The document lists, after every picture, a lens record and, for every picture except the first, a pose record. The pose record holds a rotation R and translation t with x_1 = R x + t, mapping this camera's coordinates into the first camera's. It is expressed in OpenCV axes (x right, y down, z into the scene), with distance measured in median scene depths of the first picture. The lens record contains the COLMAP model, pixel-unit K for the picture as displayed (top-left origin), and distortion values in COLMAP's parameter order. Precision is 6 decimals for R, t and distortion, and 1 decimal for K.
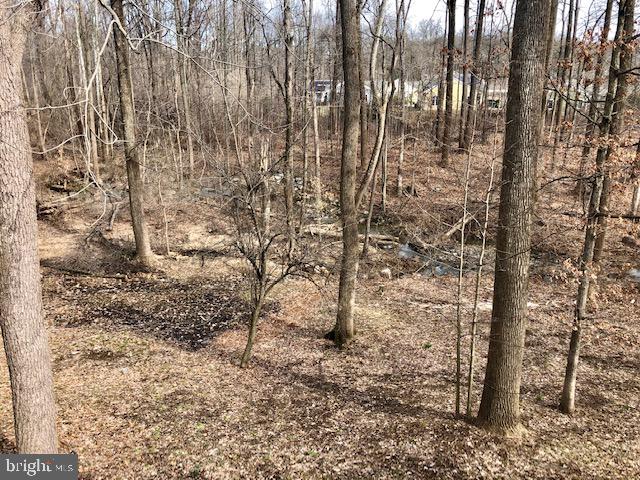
lens RADIAL K [[578.1, 0, 320.0], [0, 578.1, 240.0], [0, 0, 1]] dist [0.035856, -0.001827]
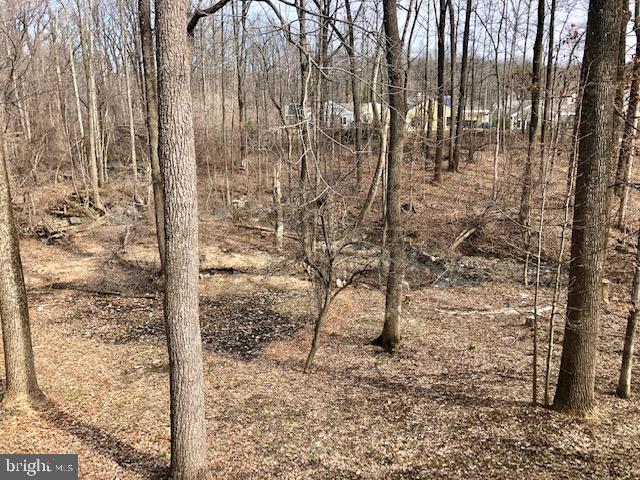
lens RADIAL K [[578.1, 0, 320.0], [0, 578.1, 240.0], [0, 0, 1]] dist [0.035856, -0.001827]
pose [[0.997876, -0.026535, 0.059488, -0.137091], [0.028793, 0.998885, -0.037418, 0.015364], [-0.058429, 0.039051, 0.997527, -0.051825]]
